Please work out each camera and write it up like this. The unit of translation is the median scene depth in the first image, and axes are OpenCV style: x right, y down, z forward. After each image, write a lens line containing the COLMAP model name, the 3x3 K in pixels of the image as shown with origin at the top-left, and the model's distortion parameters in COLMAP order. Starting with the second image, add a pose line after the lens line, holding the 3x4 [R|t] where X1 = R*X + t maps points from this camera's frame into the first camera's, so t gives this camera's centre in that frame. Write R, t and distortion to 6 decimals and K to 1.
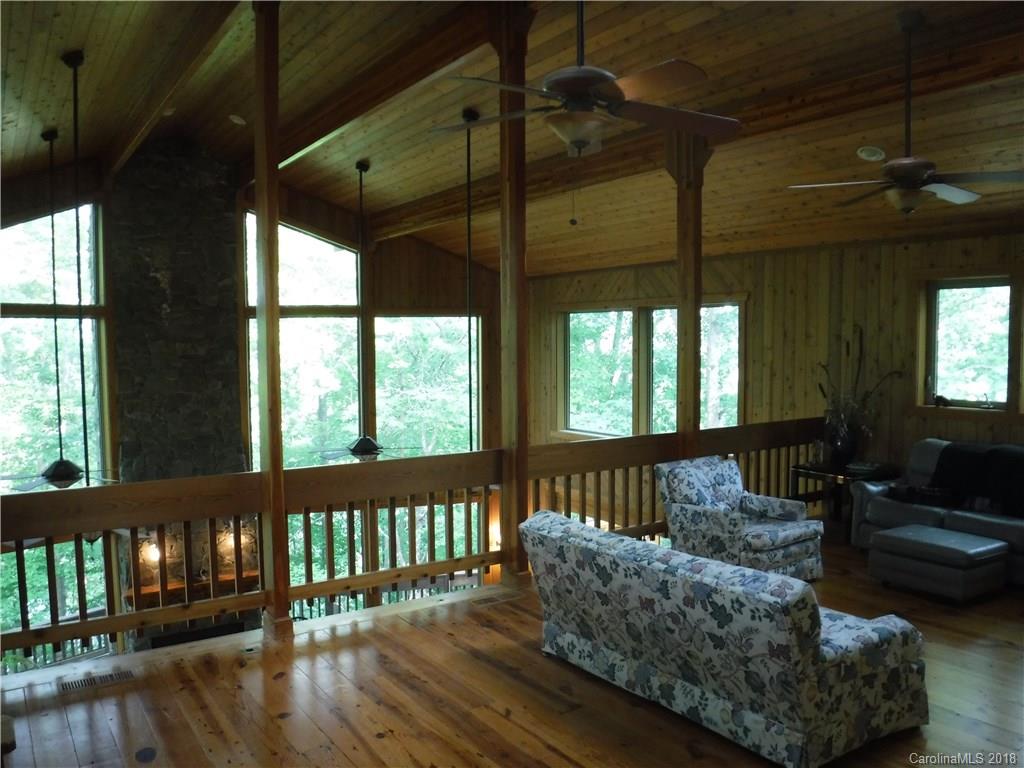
lens RADIAL K [[832.7, 0, 512.0], [0, 832.7, 384.0], [0, 0, 1]] dist [-0.114878, 0.038511]
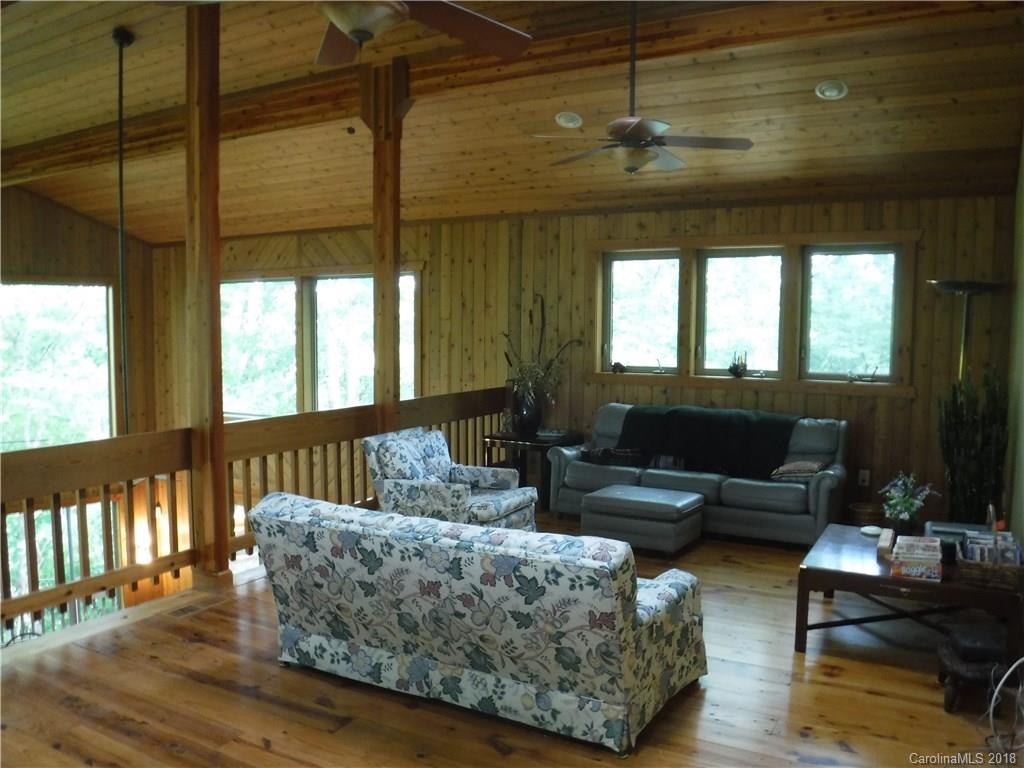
lens RADIAL K [[832.7, 0, 512.0], [0, 832.7, 384.0], [0, 0, 1]] dist [-0.114878, 0.038511]
pose [[0.893903, -0.023566, 0.447640, -0.116152], [0.017067, 0.999682, 0.018547, 0.031770], [-0.447935, -0.008939, 0.894022, 0.155948]]
